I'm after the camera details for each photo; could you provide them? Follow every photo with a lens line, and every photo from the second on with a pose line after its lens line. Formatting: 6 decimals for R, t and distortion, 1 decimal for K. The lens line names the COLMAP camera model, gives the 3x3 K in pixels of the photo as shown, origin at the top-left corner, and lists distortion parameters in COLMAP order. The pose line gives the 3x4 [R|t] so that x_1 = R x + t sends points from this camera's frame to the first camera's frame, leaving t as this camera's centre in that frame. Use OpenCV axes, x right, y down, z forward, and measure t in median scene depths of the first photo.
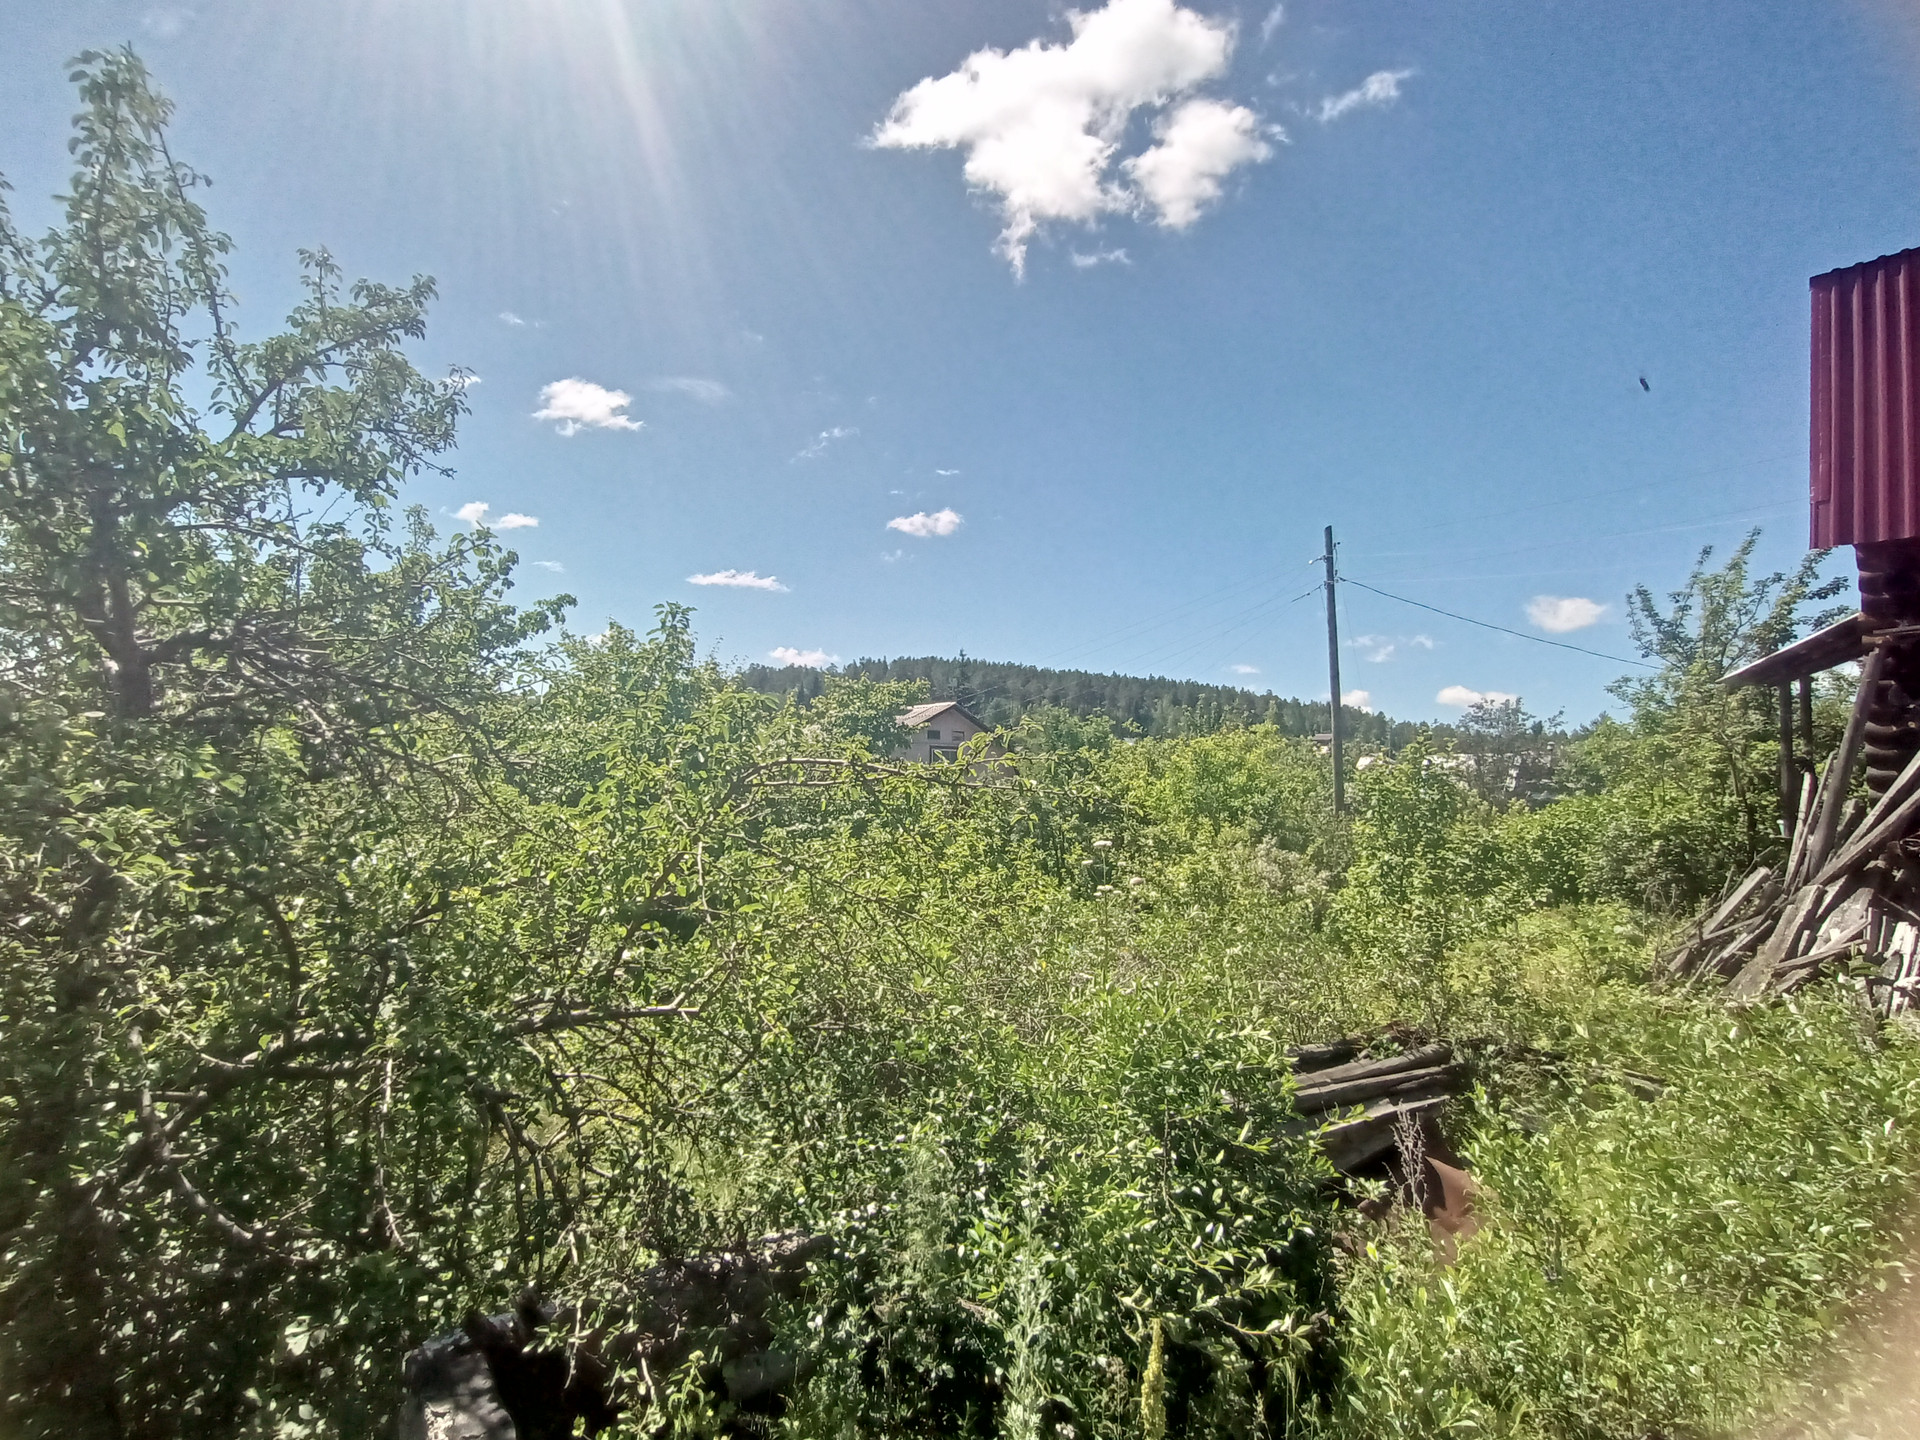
lens RADIAL K [[866.1, 0, 968.1], [0, 866.1, 721.1], [0, 0, 1]] dist [-0.003777, 0.008860]
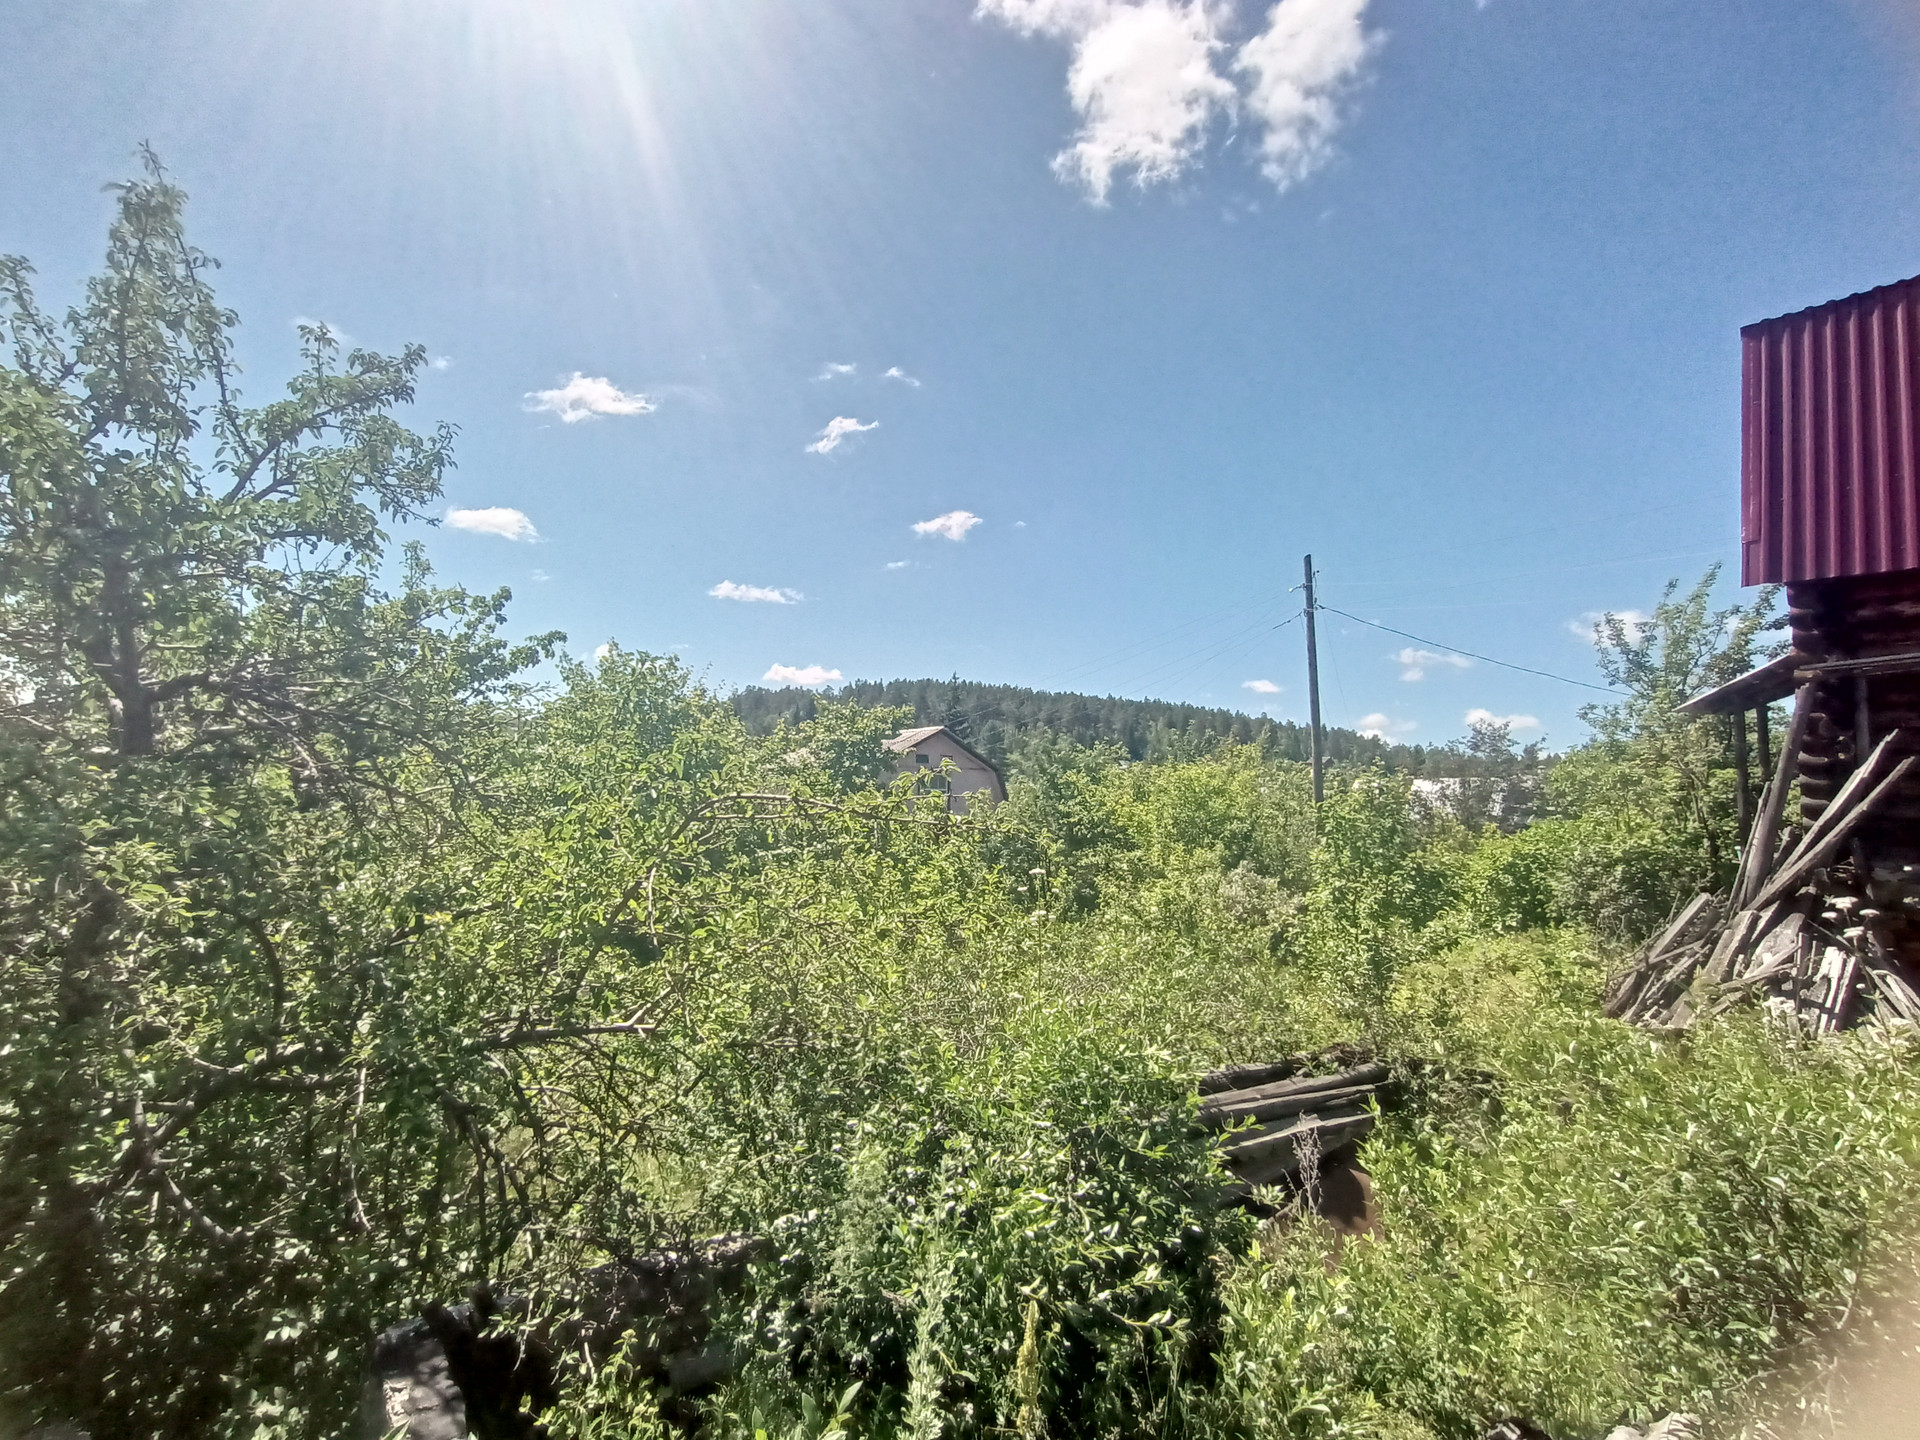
lens RADIAL K [[874.9, 0, 970.2], [0, 874.9, 717.9], [0, 0, 1]] dist [-0.000394, 0.007651]
pose [[0.999998, 0.001494, -0.001090, 0.075102], [-0.001523, 0.999640, -0.026778, -0.019530], [0.001050, 0.026780, 0.999641, -0.089555]]
